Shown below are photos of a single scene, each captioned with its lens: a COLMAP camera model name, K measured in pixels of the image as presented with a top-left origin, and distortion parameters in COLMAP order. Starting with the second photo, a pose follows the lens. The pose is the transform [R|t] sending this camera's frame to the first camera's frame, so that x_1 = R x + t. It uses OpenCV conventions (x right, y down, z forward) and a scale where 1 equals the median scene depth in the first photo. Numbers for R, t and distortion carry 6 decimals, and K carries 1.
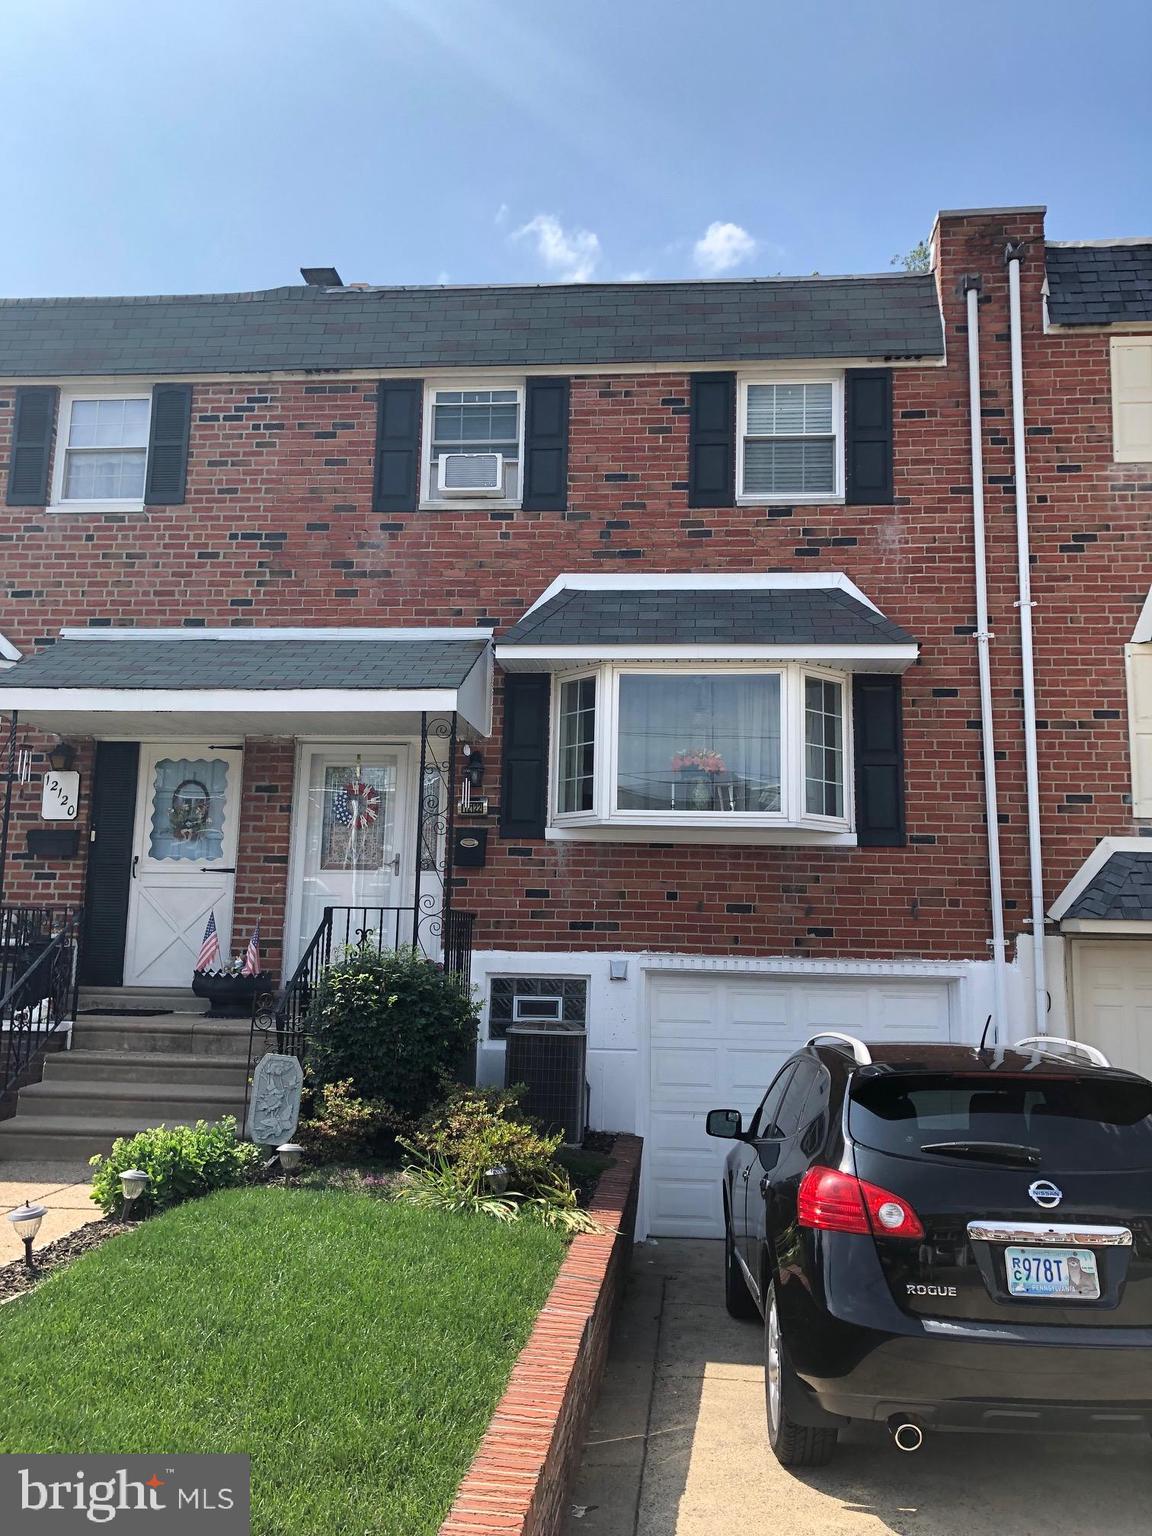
lens RADIAL K [[1178.4, 0, 576.0], [0, 1178.4, 768.0], [0, 0, 1]] dist [0.092182, -0.224906]
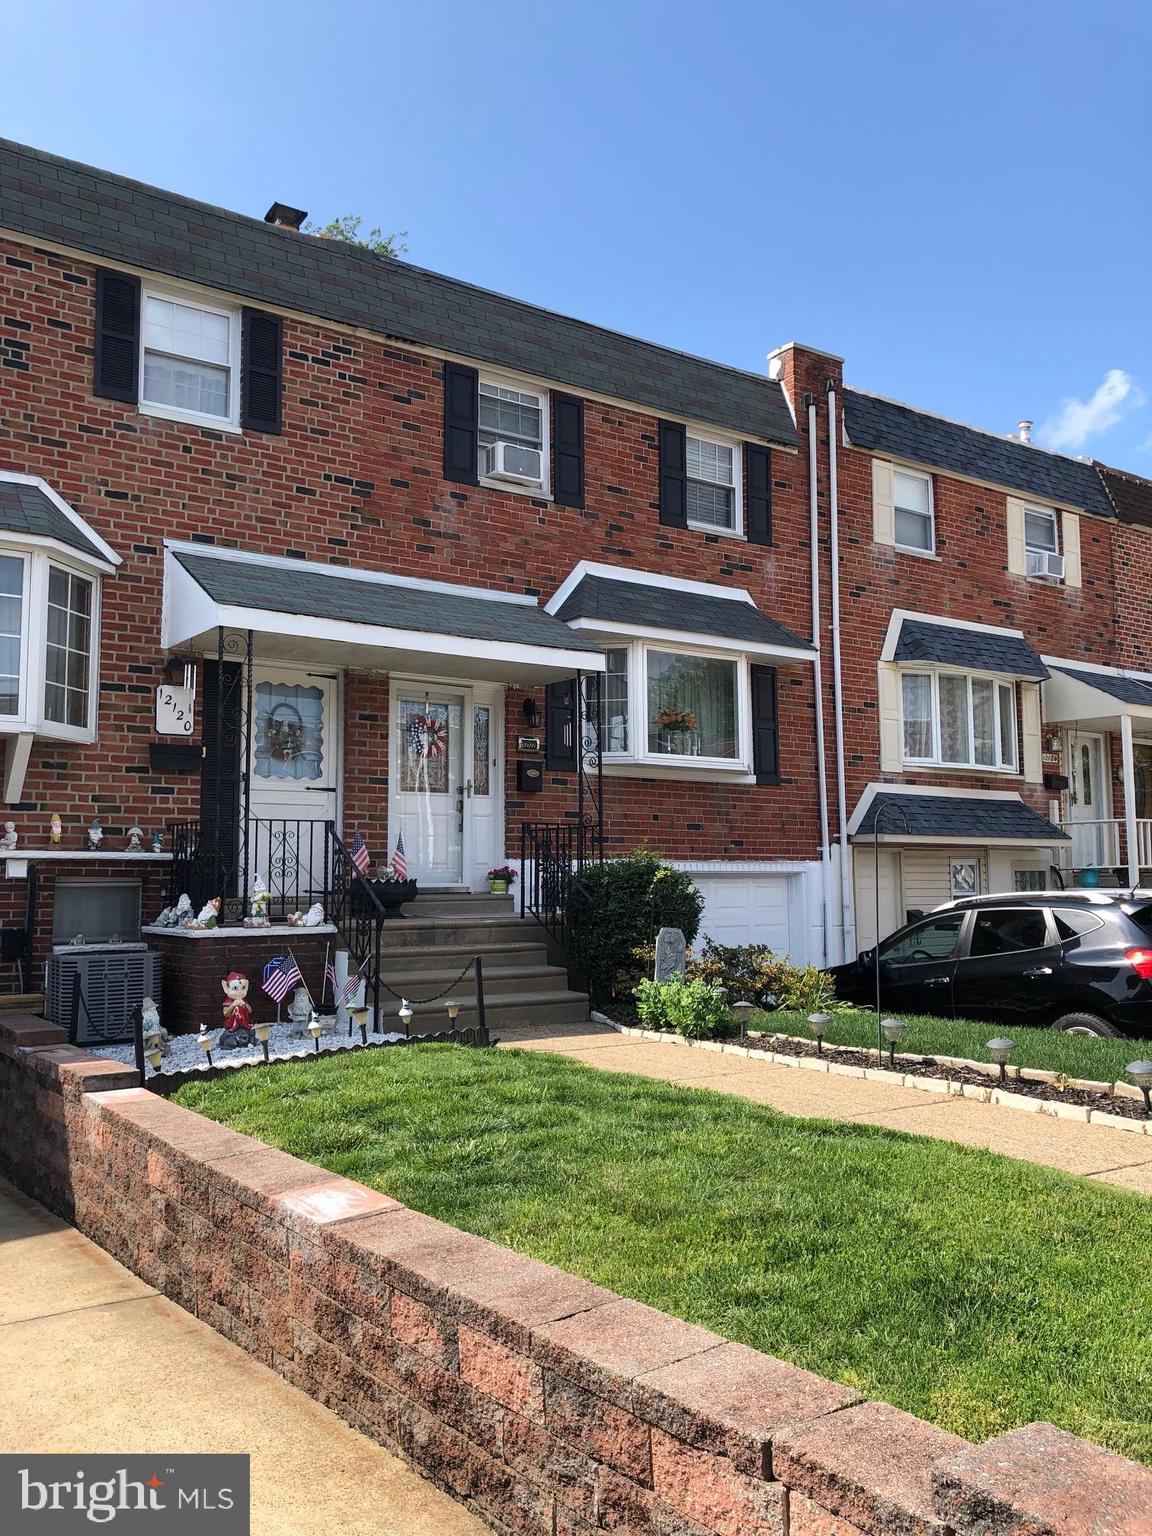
lens RADIAL K [[1178.4, 0, 576.0], [0, 1178.4, 768.0], [0, 0, 1]] dist [0.092182, -0.224906]
pose [[0.780663, 0.036433, 0.623889, -0.781728], [-0.074650, 0.996588, 0.035211, 0.011100], [-0.620478, -0.074061, 0.780719, 0.010692]]
